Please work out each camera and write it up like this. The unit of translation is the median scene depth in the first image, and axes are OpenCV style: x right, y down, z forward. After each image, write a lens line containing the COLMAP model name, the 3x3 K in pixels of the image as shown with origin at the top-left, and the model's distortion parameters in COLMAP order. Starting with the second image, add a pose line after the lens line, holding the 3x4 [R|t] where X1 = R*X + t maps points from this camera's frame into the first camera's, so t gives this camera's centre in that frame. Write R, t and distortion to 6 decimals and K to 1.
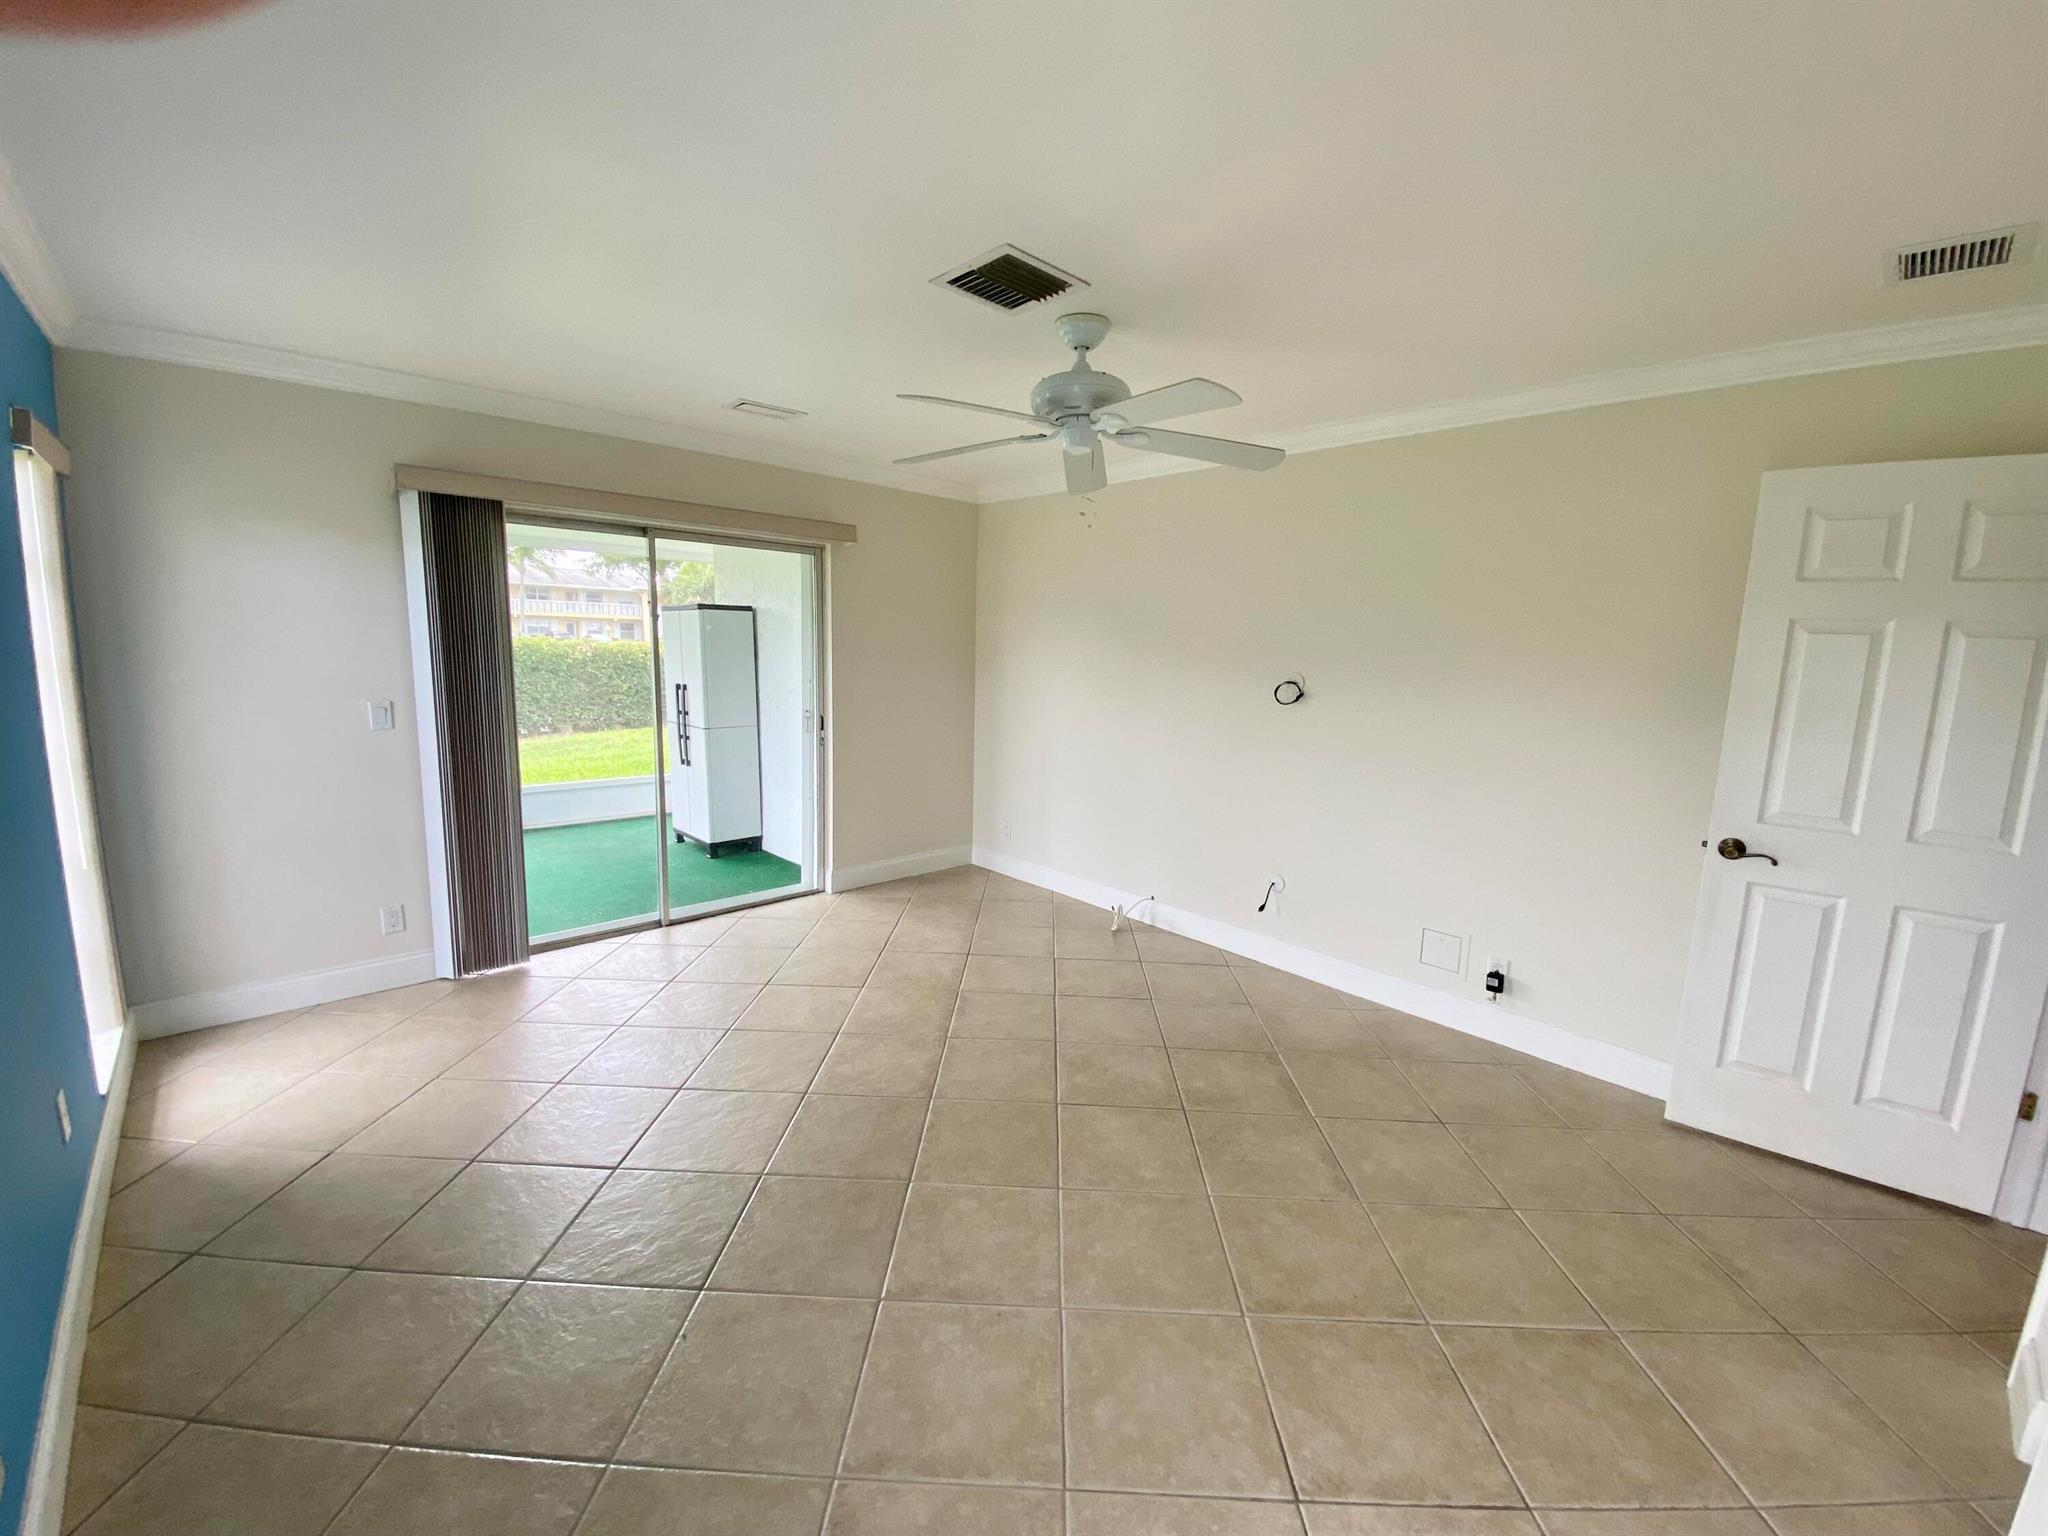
lens RADIAL K [[822.3, 0, 1024.3], [0, 822.3, 763.8], [0, 0, 1]] dist [0.039859, -0.027472]
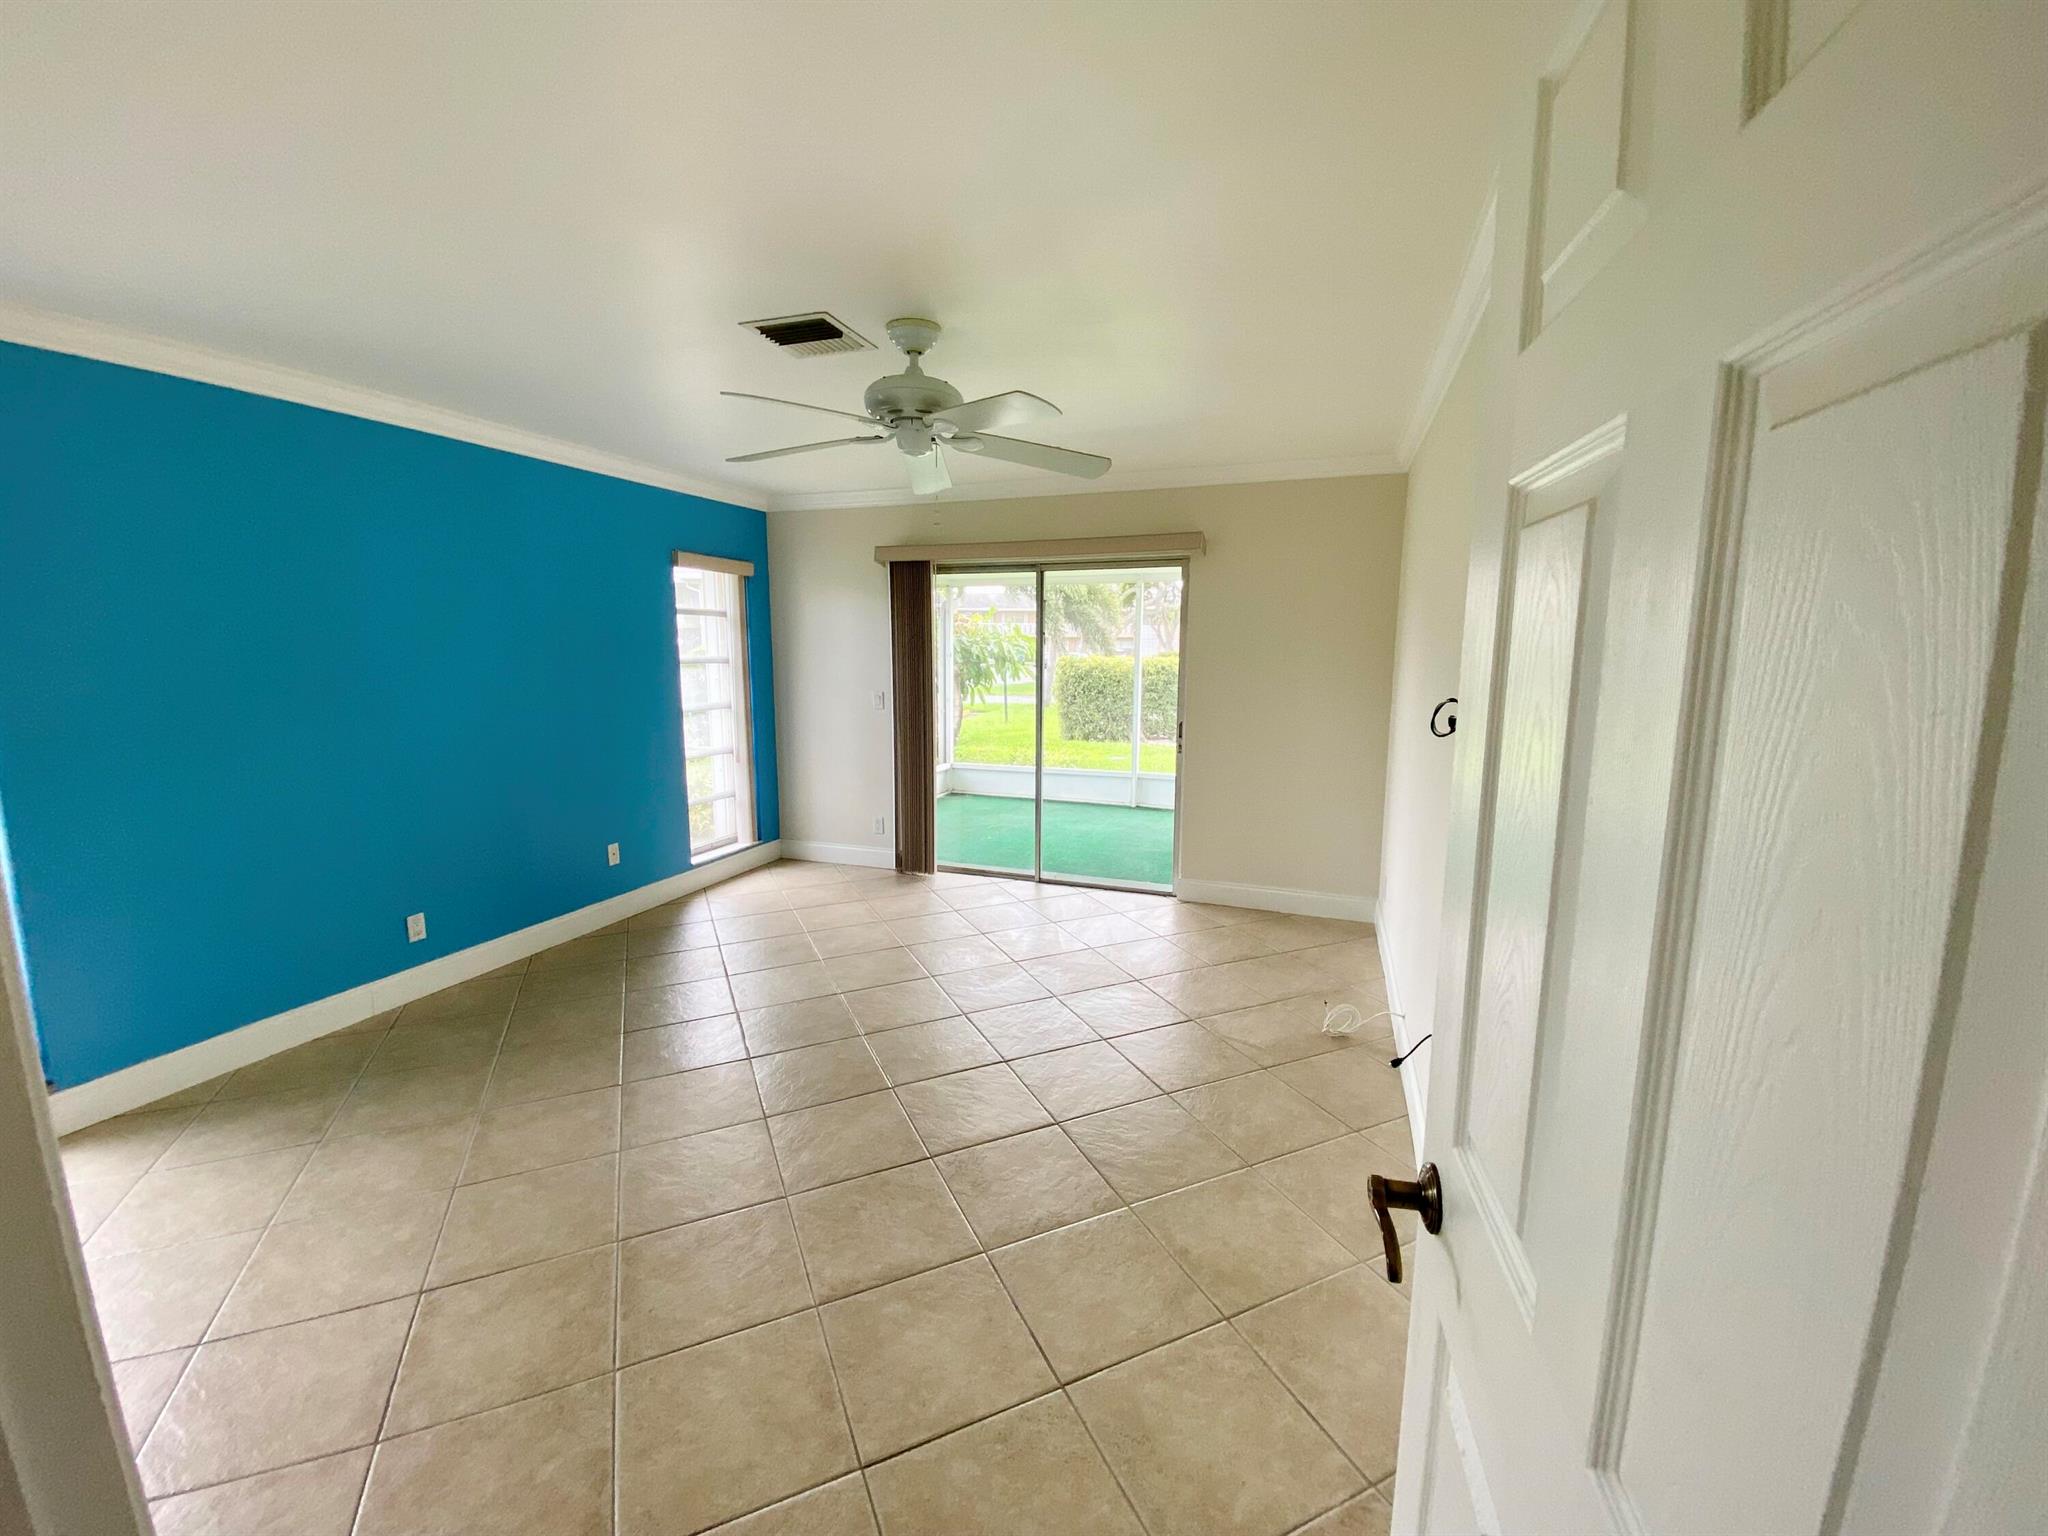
lens RADIAL K [[822.3, 0, 1024.3], [0, 822.3, 763.8], [0, 0, 1]] dist [0.039859, -0.027472]
pose [[0.439471, 0.096296, -0.893080, 0.811962], [-0.125615, 0.991056, 0.045046, -0.043180], [0.889430, 0.092388, 0.447636, 0.530451]]
